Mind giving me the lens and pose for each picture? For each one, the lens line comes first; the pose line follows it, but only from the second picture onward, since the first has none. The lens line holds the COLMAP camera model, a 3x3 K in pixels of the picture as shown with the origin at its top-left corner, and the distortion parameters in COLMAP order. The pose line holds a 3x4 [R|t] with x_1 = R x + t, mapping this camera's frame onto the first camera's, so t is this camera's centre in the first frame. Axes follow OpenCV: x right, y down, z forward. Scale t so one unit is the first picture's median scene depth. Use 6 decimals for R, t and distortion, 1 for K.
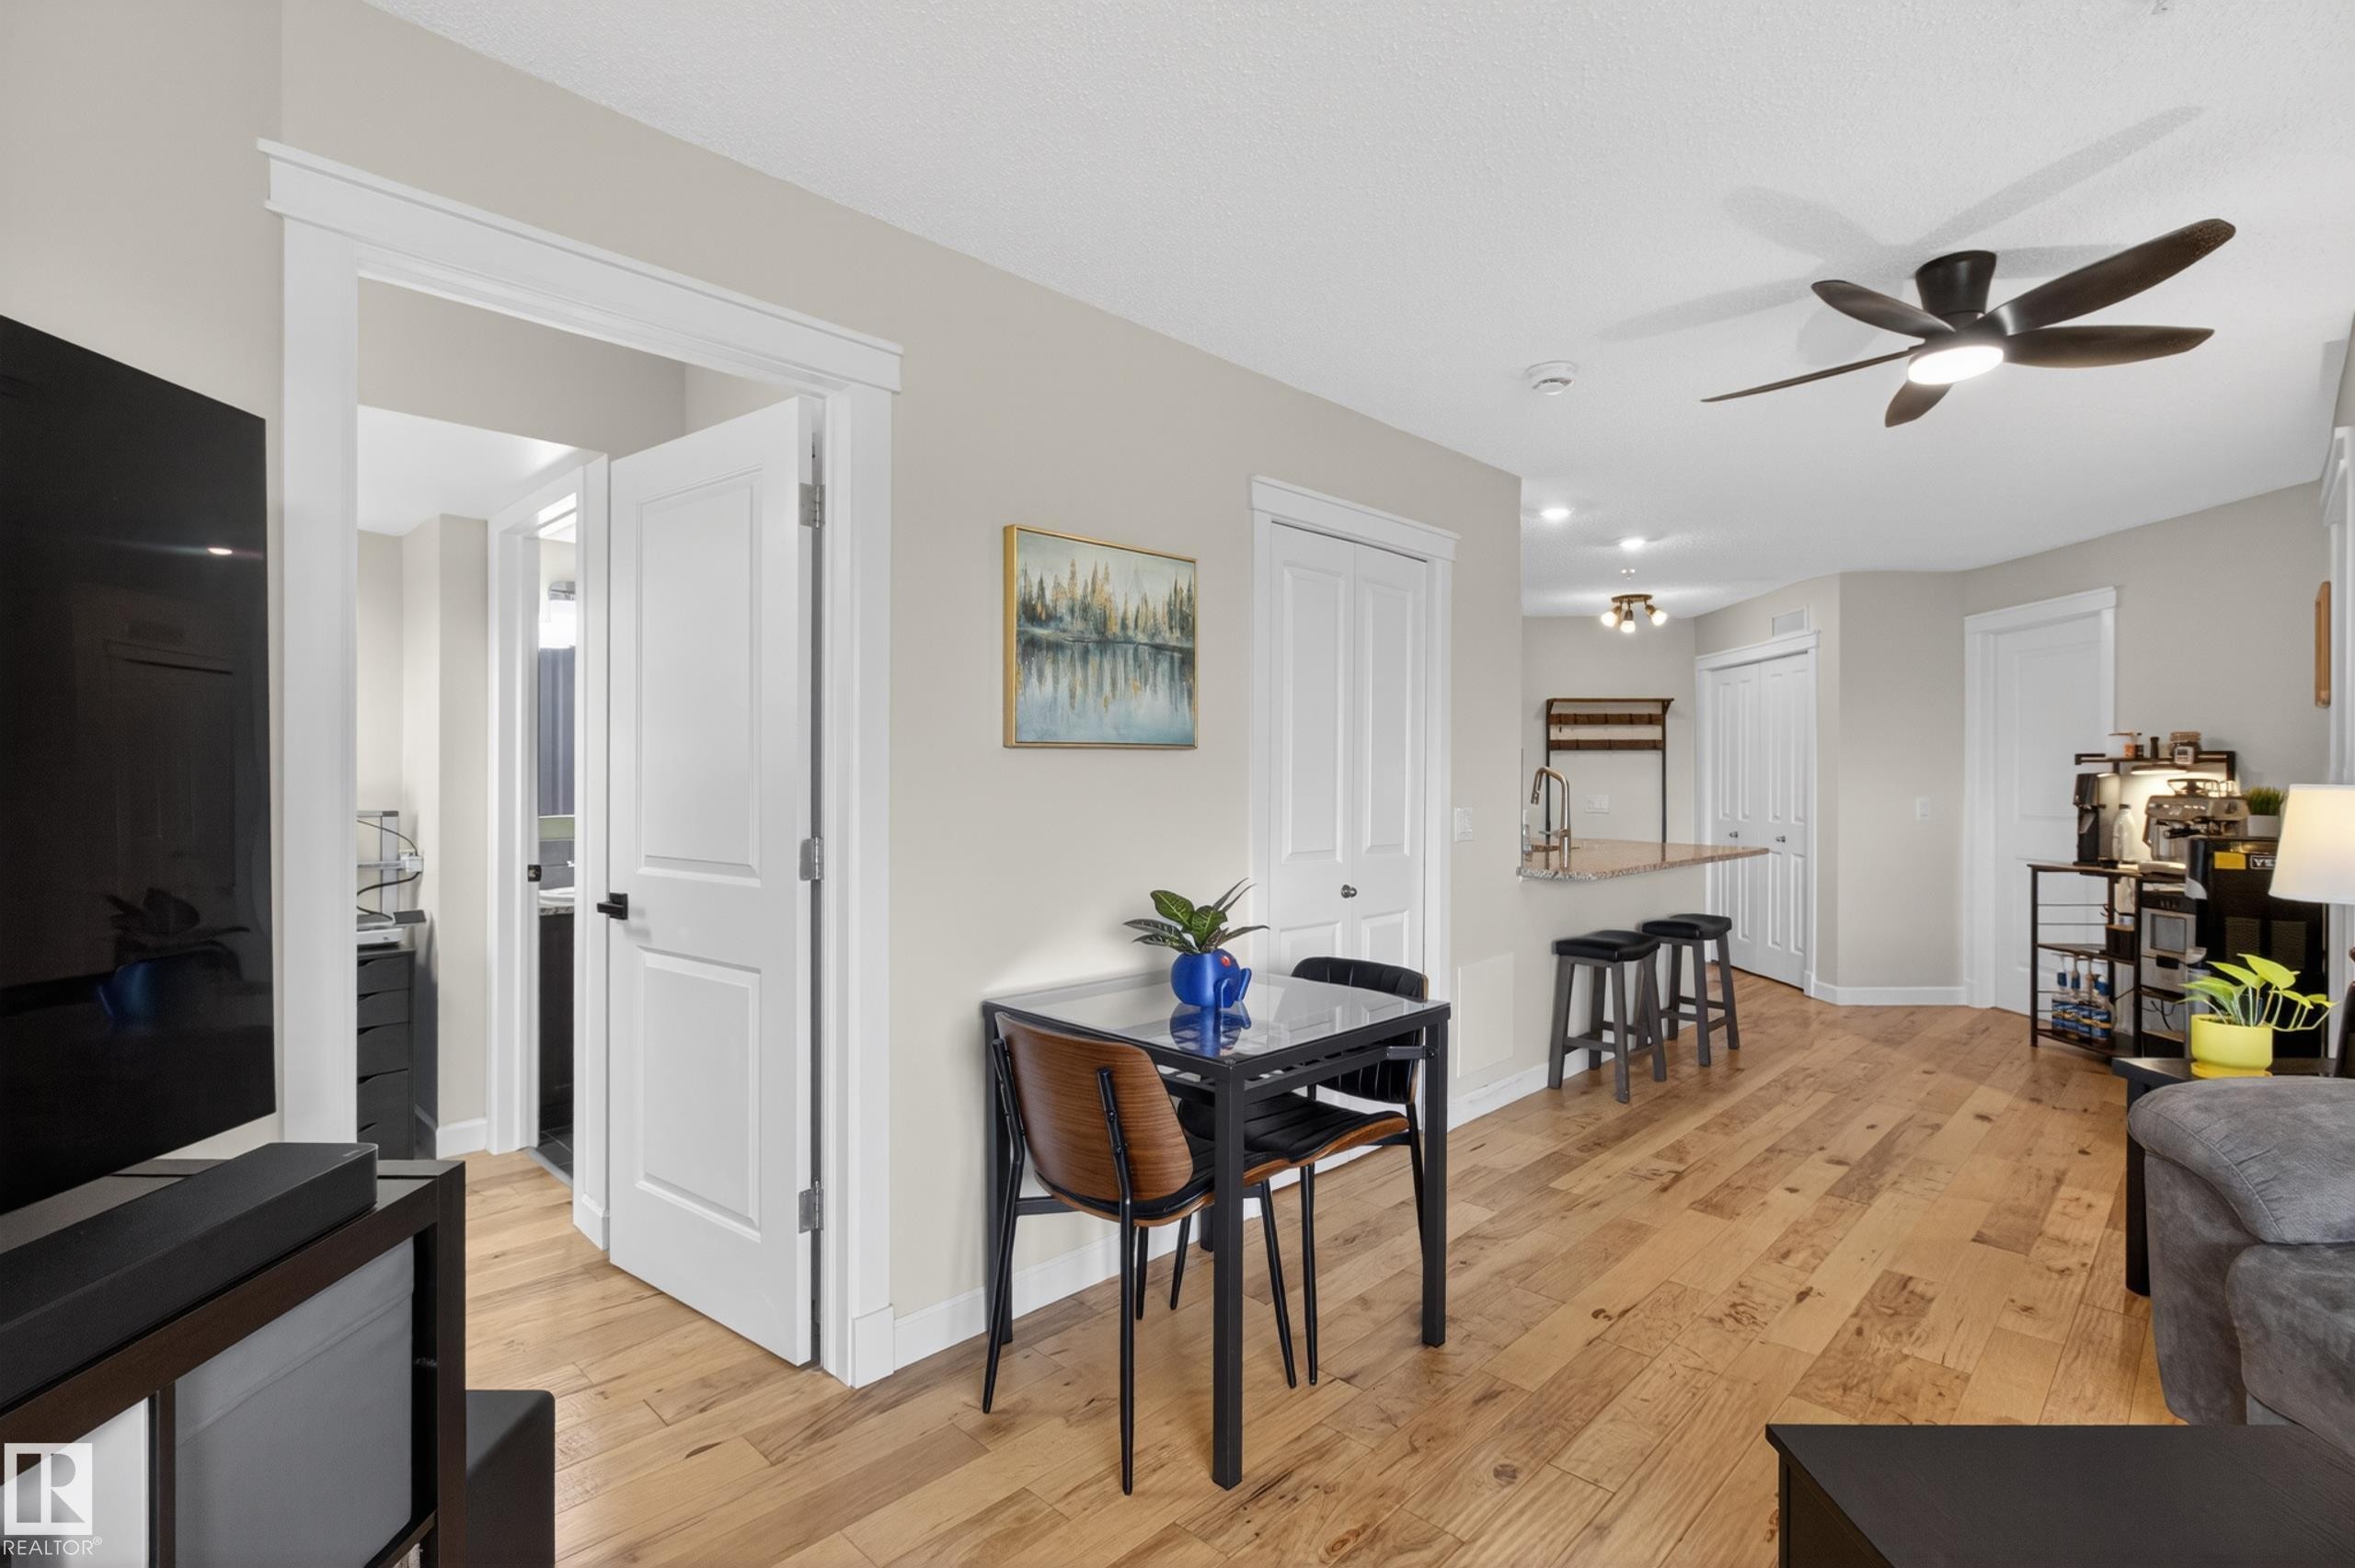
lens RADIAL K [[1125.1, 0, 1183.9], [0, 1125.1, 796.6], [0, 0, 1]] dist [-0.044034, 0.051733]
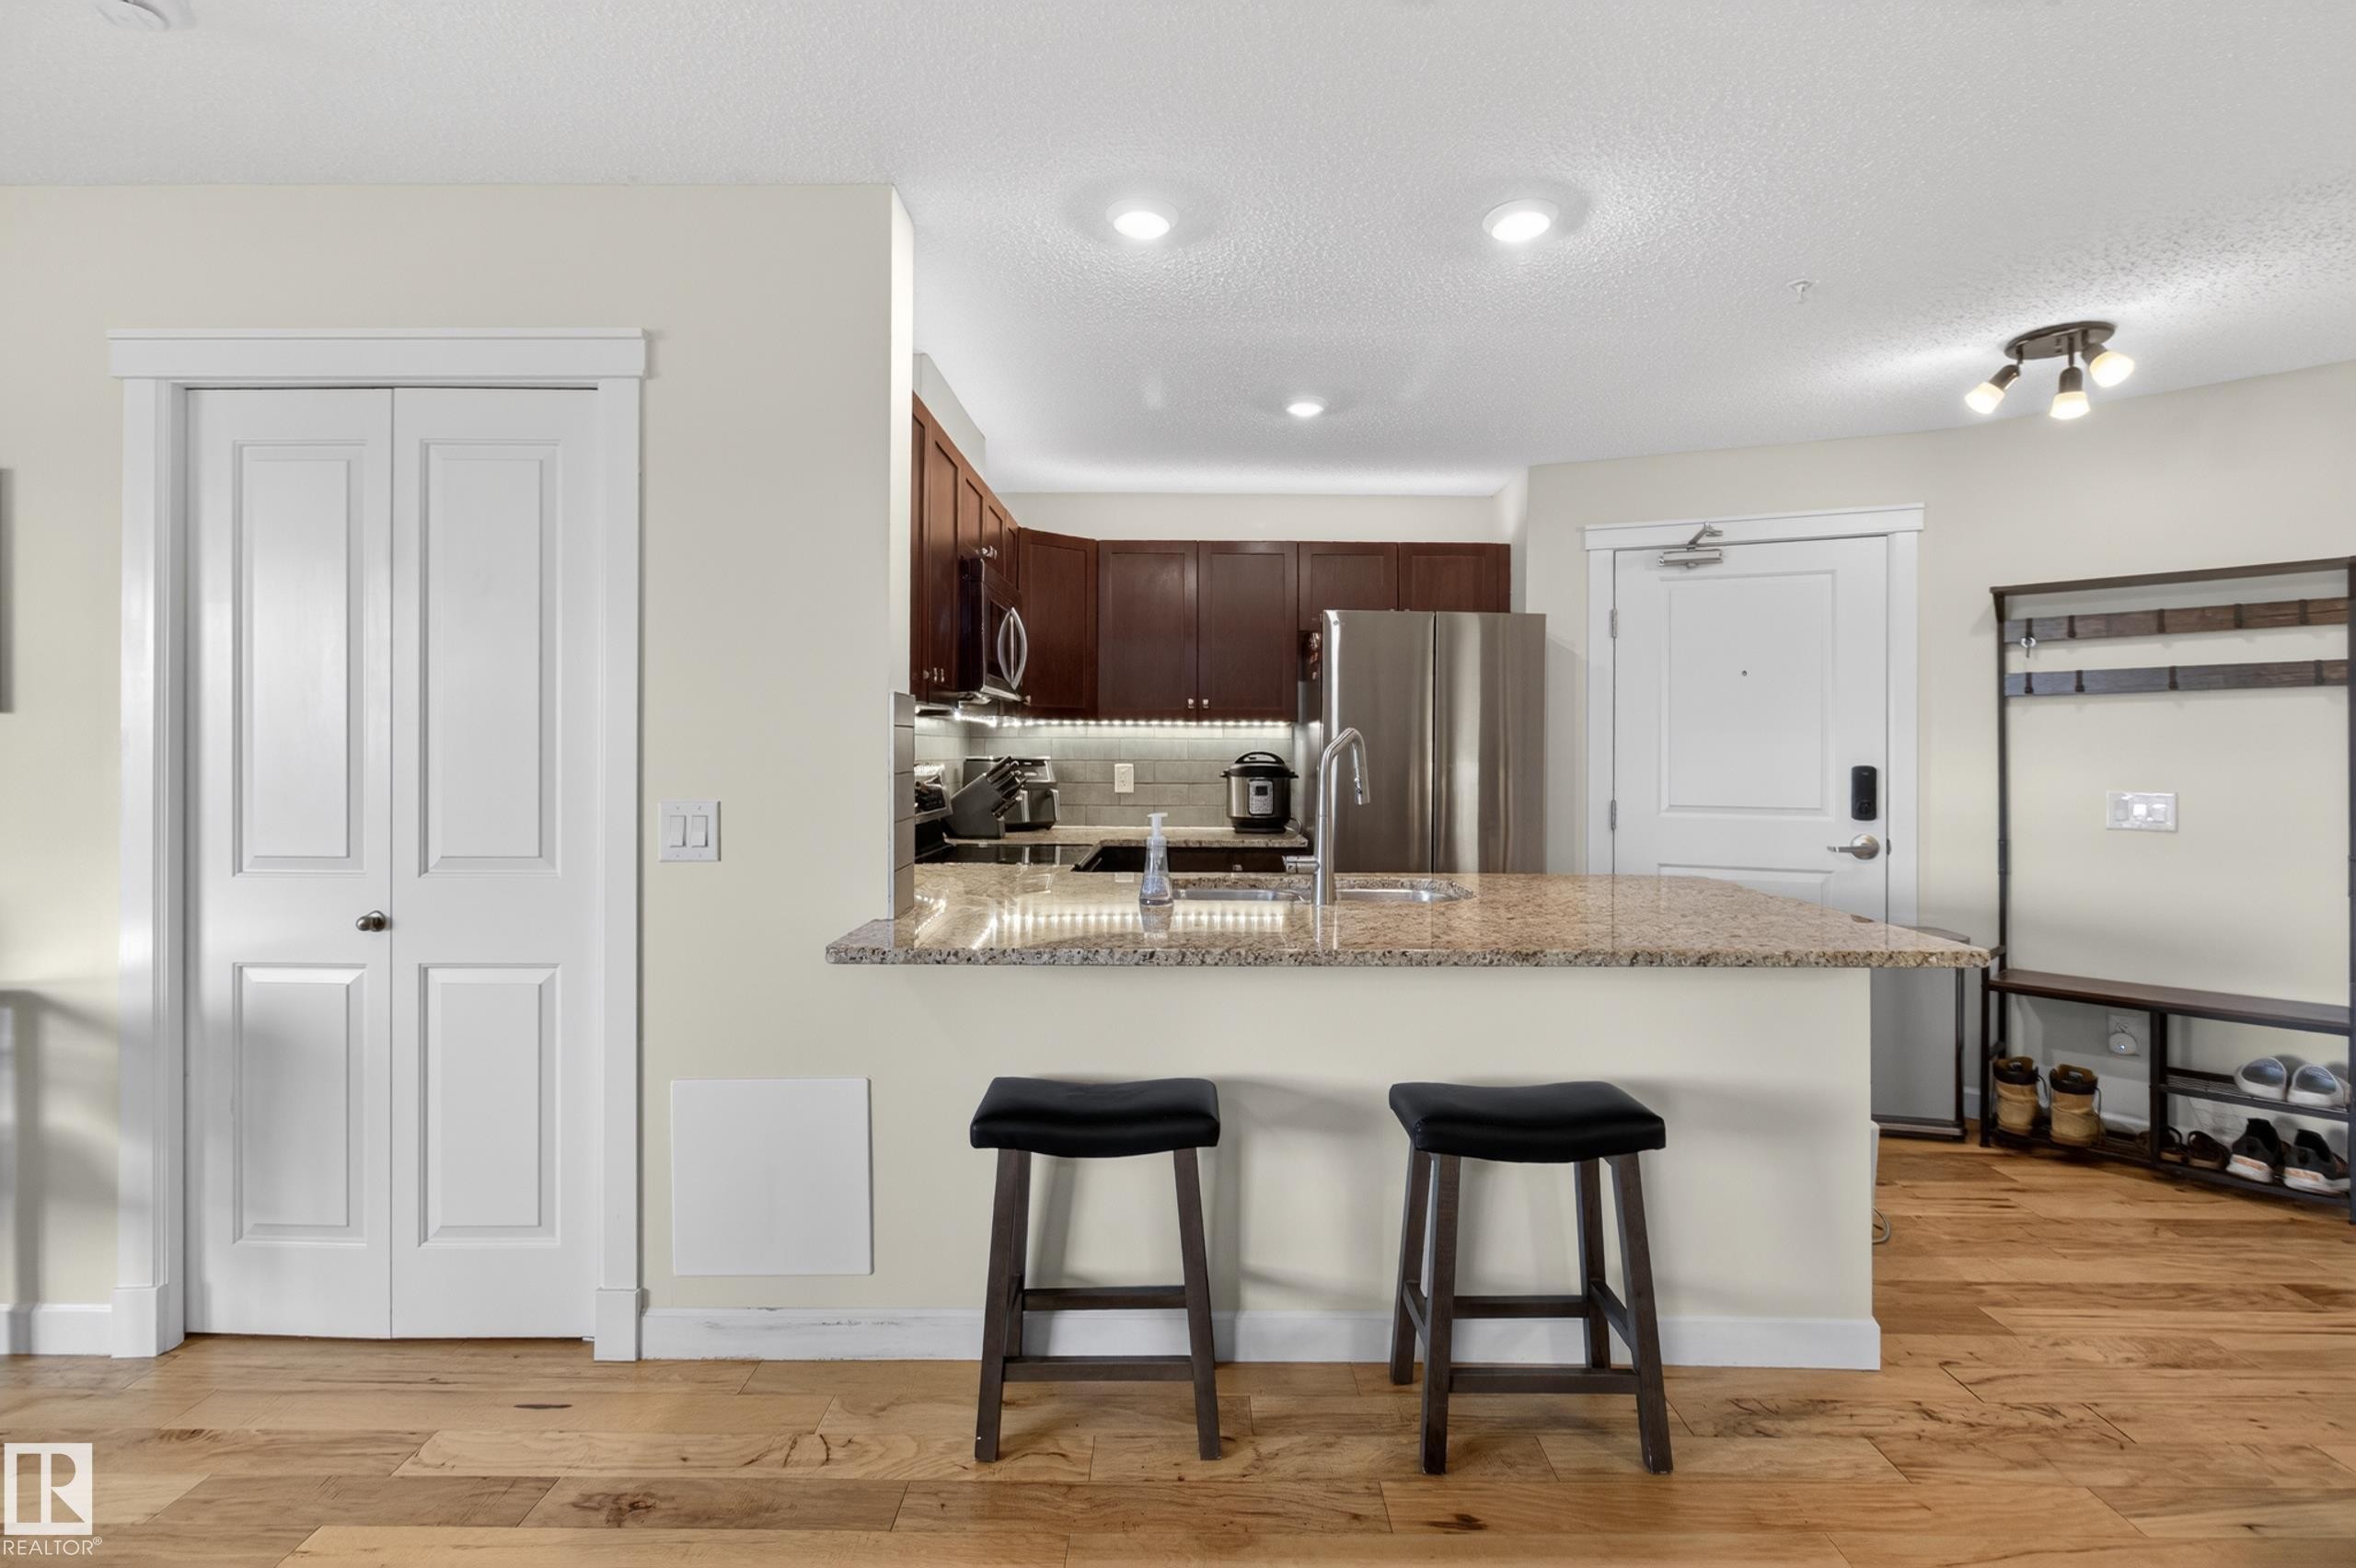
lens RADIAL K [[1119.4, 0, 1175.9], [0, 1119.4, 768.9], [0, 0, 1]] dist [-0.000065, 0.000025]
pose [[0.676572, -0.002133, -0.736373, 0.640948], [-0.010713, 0.999861, -0.012739, -0.001348], [0.736298, 0.016508, 0.676456, 0.610204]]
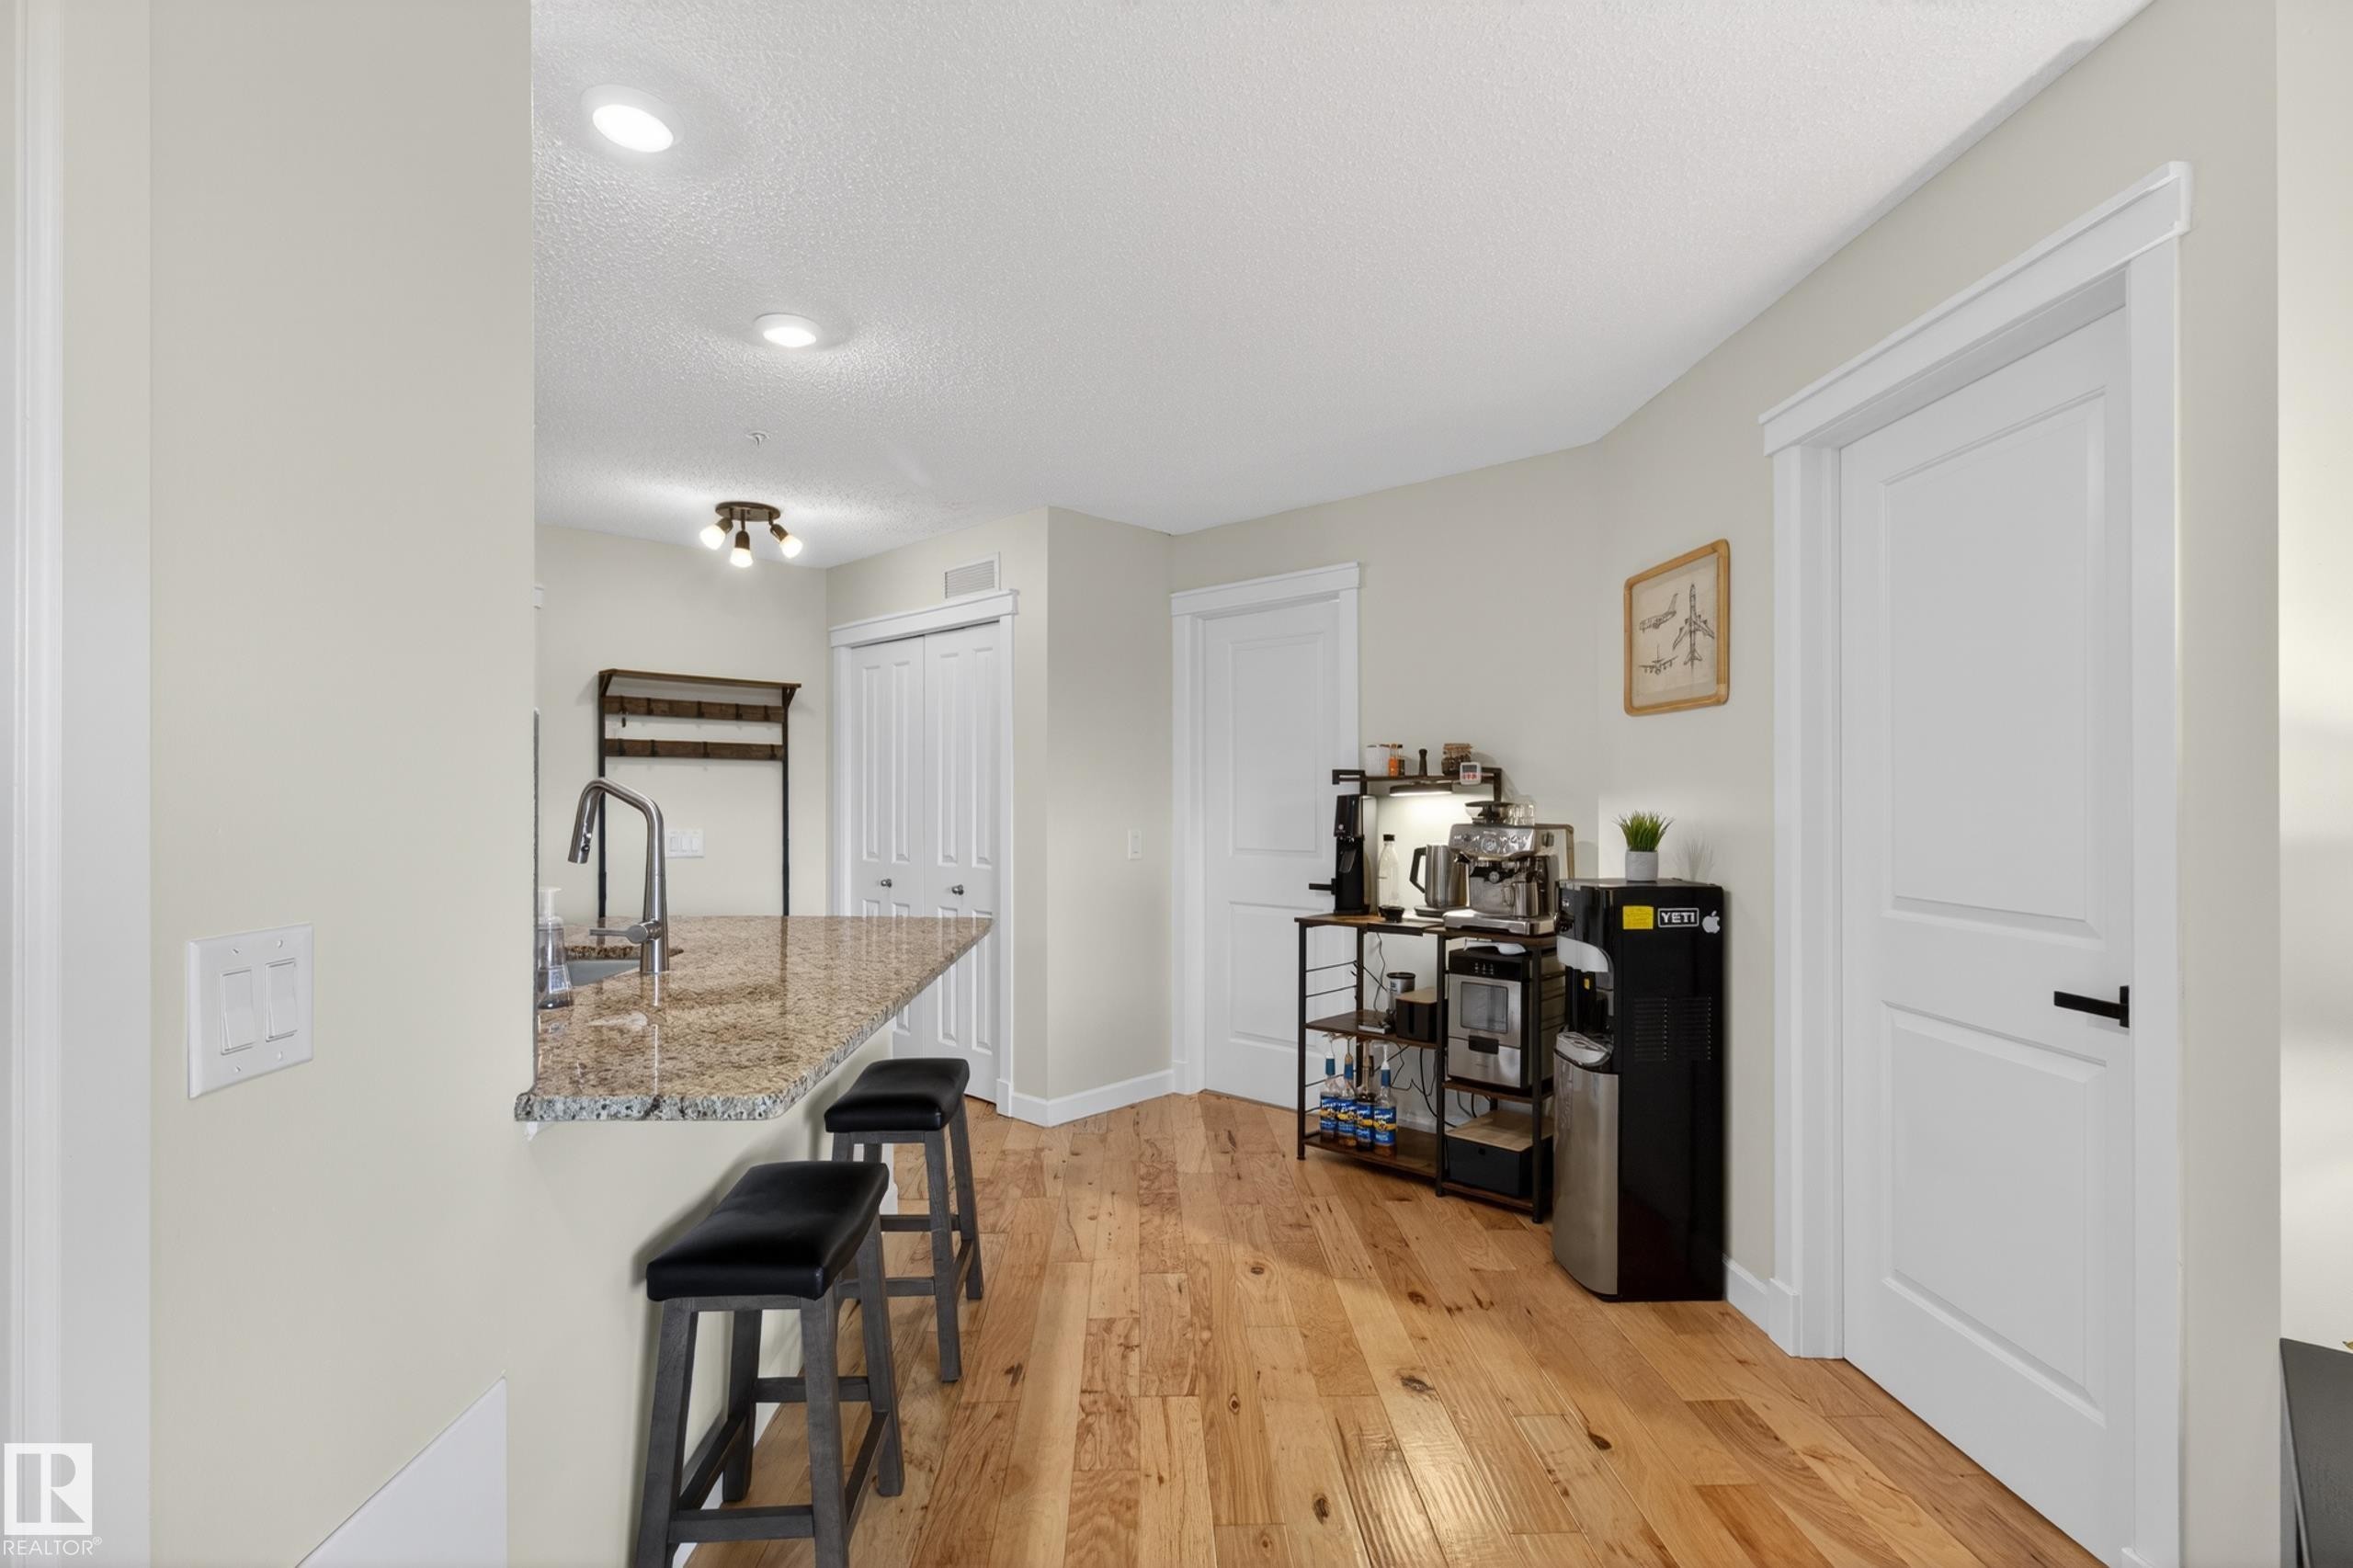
lens RADIAL K [[1124.3, 0, 1182.9], [0, 1124.3, 796.6], [0, 0, 1]] dist [-0.044034, 0.051733]
pose [[0.697733, 0.001539, 0.716357, 0.166774], [0.013270, 0.999798, -0.015073, -0.009336], [-0.716235, 0.020023, 0.697571, 0.527759]]
